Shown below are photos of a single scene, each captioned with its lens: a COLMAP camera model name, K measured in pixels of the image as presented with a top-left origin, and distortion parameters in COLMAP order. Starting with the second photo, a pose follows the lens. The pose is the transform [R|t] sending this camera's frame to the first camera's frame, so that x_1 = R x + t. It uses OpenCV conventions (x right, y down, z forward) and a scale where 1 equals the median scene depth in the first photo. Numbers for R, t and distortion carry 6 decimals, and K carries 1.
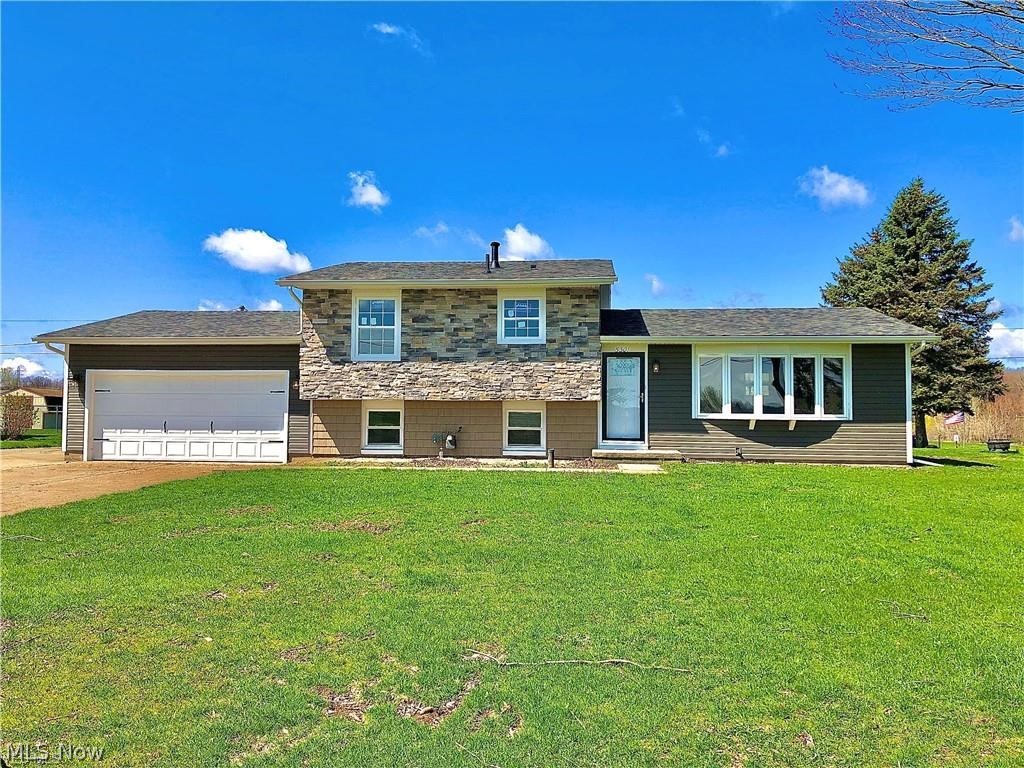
lens RADIAL K [[833.1, 0, 512.0], [0, 833.1, 384.0], [0, 0, 1]] dist [0.144509, -0.364158]
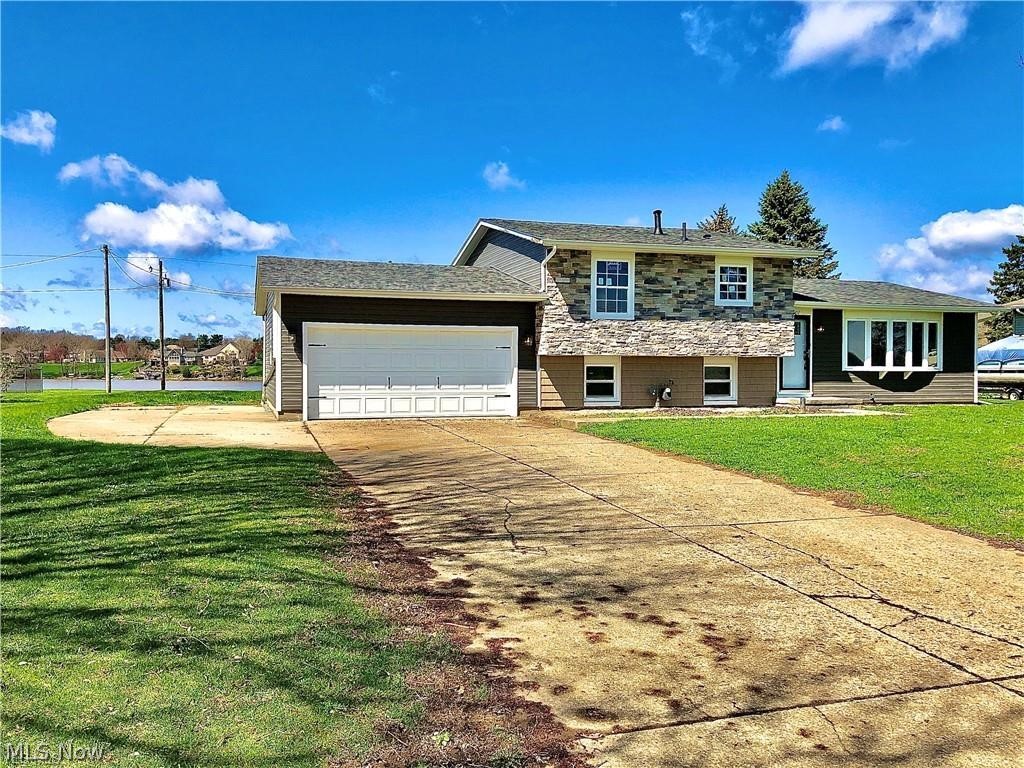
lens RADIAL K [[833.1, 0, 512.0], [0, 833.1, 384.0], [0, 0, 1]] dist [0.144509, -0.364158]
pose [[0.919372, -0.013070, 0.393172, -0.704447], [-0.009466, 0.998424, 0.055325, -0.002687], [-0.393275, -0.054586, 0.917799, 0.065446]]
